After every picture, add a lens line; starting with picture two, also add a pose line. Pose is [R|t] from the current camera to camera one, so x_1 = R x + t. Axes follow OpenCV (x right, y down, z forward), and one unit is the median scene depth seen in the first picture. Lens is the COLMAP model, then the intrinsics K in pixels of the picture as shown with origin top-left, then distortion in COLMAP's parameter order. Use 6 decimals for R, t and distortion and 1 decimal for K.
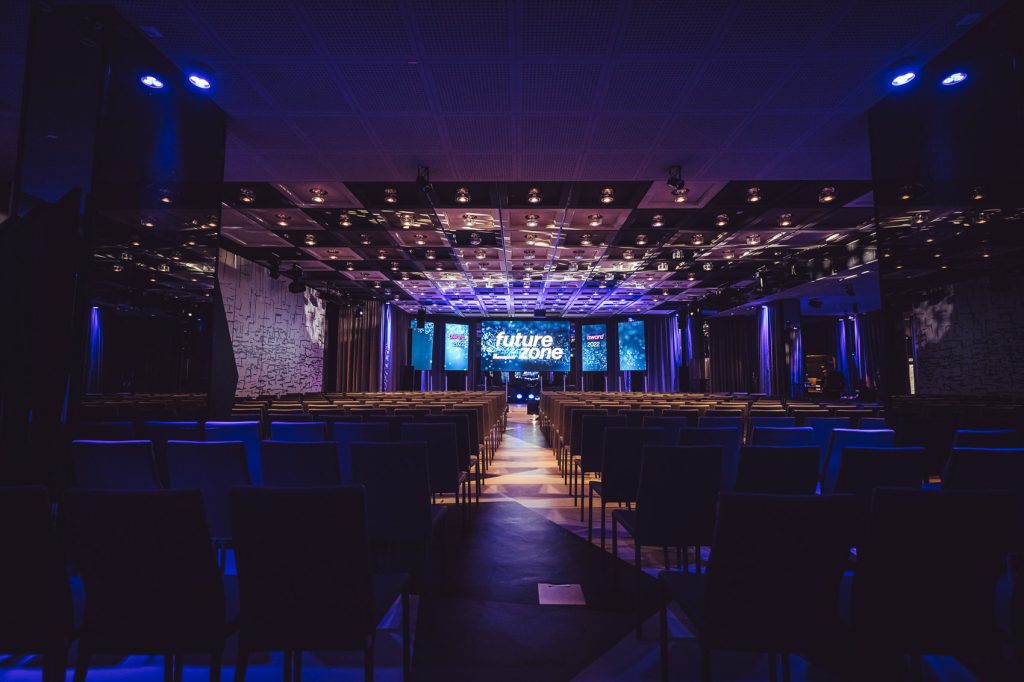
lens RADIAL K [[464.3, 0, 512.0], [0, 464.3, 341.0], [0, 0, 1]] dist [0.002049, 0.000381]
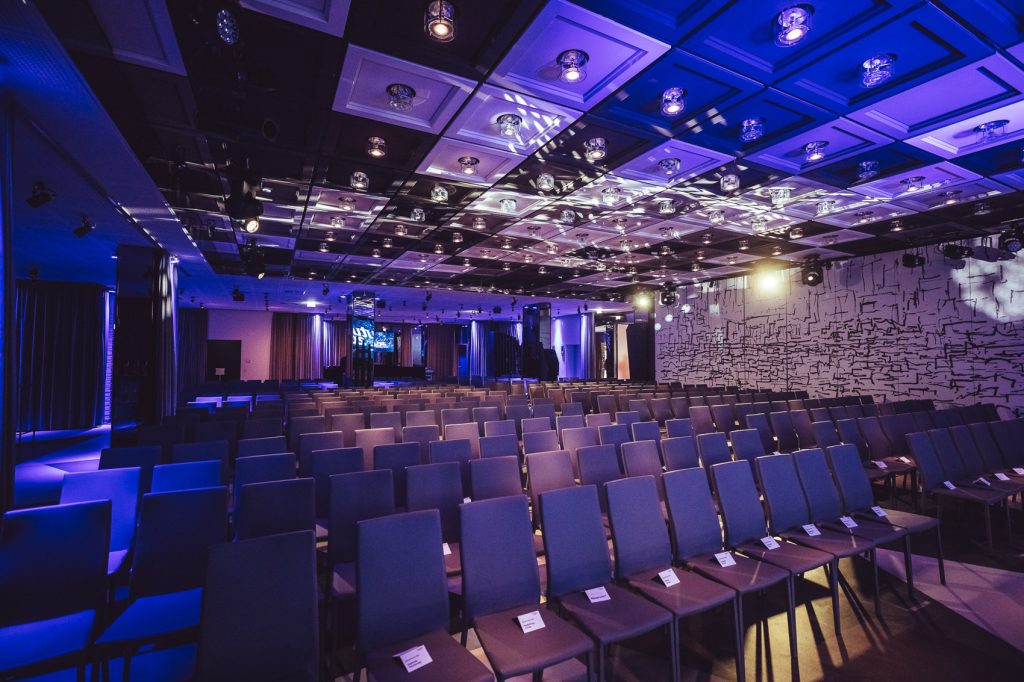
lens RADIAL K [[464.3, 0, 512.0], [0, 464.3, 341.0], [0, 0, 1]] dist [0.002049, 0.000381]
pose [[-0.881749, -0.020230, -0.471285, 0.436396], [0.034165, 0.993717, -0.106575, 0.074758], [0.470480, -0.110074, -0.875518, 1.301422]]
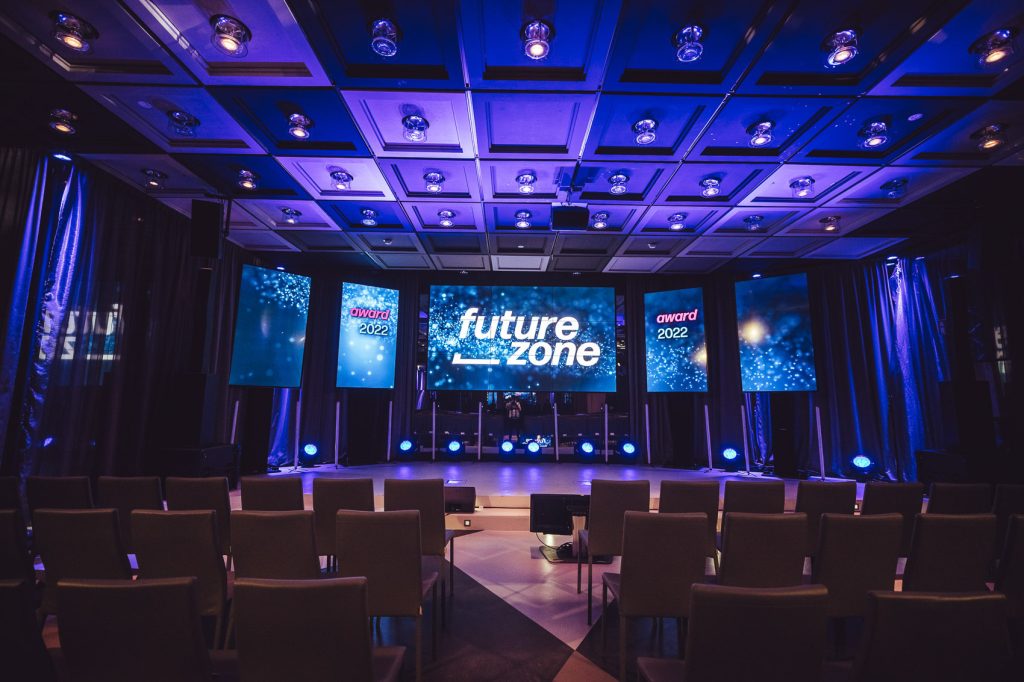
lens RADIAL K [[464.3, 0, 512.0], [0, 464.3, 341.0], [0, 0, 1]] dist [0.002049, 0.000381]
pose [[0.999736, 0.009335, 0.020977, 0.015302], [-0.008555, 0.999280, -0.036964, 0.050481], [-0.021307, 0.036775, 0.999096, 0.848311]]
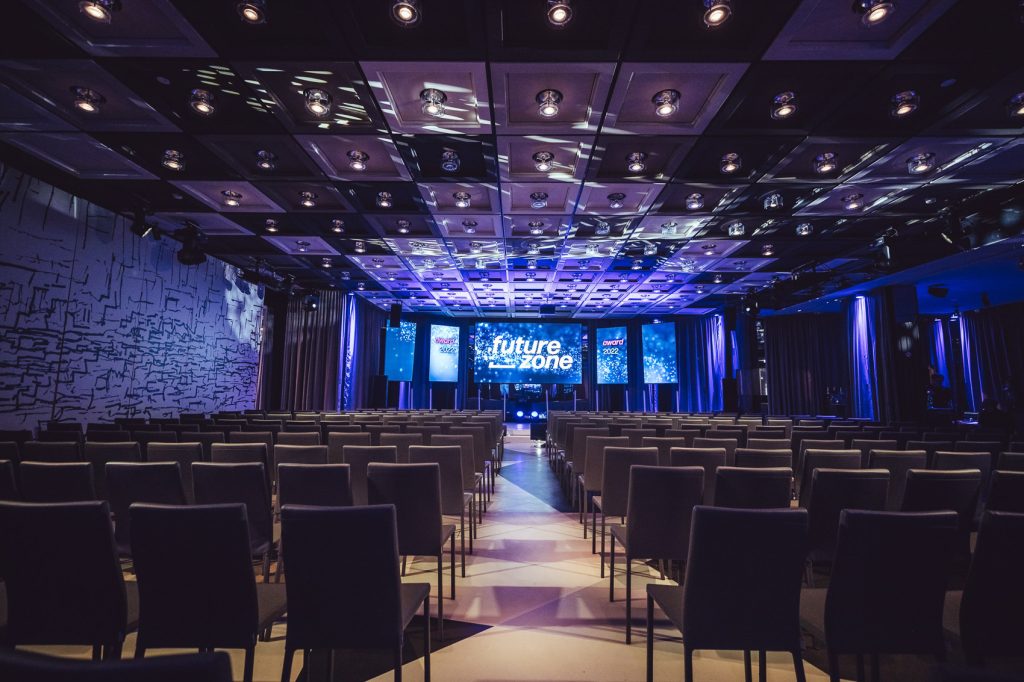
lens RADIAL K [[458.9, 0, 512.0], [0, 458.9, 341.0], [0, 0, 1]] dist [0.005247, 0.000112]
pose [[0.999973, 0.007330, -0.000382, 0.001545], [-0.007338, 0.999615, -0.026762, 0.018428], [0.000186, 0.026764, 0.999642, 0.289697]]
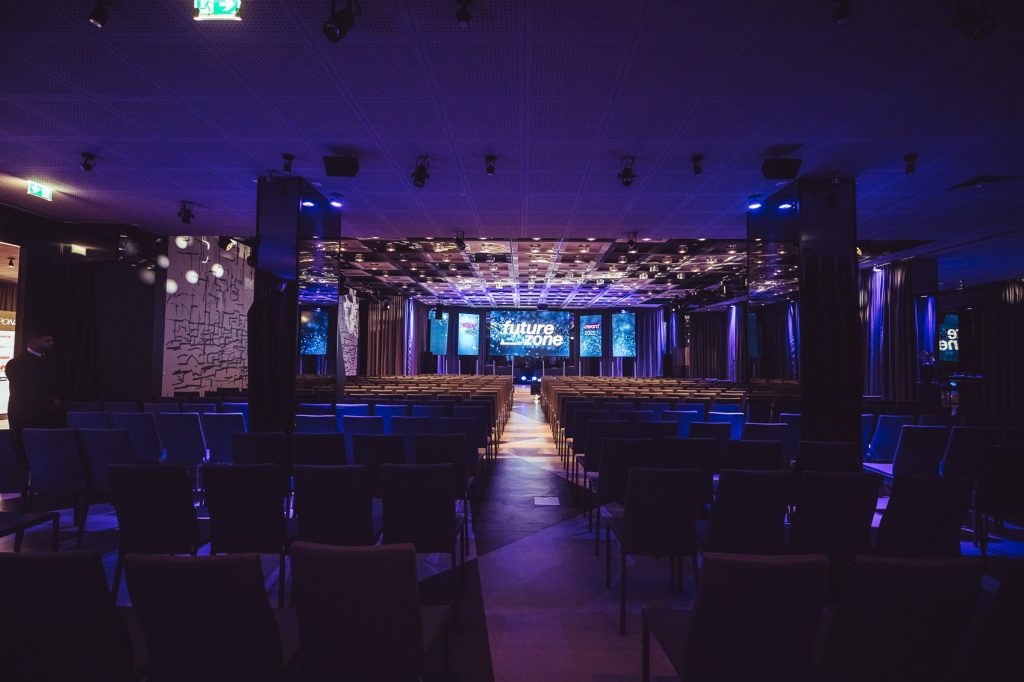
lens RADIAL K [[458.9, 0, 512.0], [0, 458.9, 341.0], [0, 0, 1]] dist [0.005247, 0.000112]
pose [[0.999918, 0.008182, -0.009816, -0.003996], [-0.007708, 0.998847, 0.047381, -0.037669], [0.010192, -0.047301, 0.998829, -0.174825]]
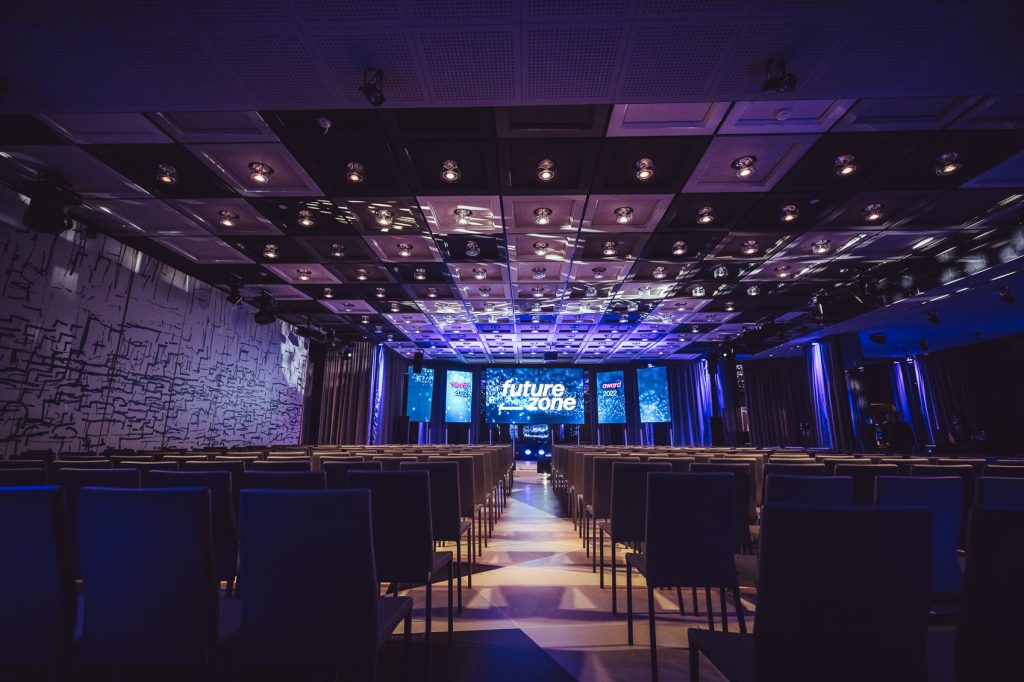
lens RADIAL K [[454.3, 0, 512.0], [0, 454.3, 341.0], [0, 0, 1]] dist [0.003429, 0.000529]
pose [[0.999813, -0.002578, -0.019139, 0.003436], [0.000139, 0.991980, -0.126391, 0.027393], [0.019312, 0.126365, 0.991796, 0.163622]]
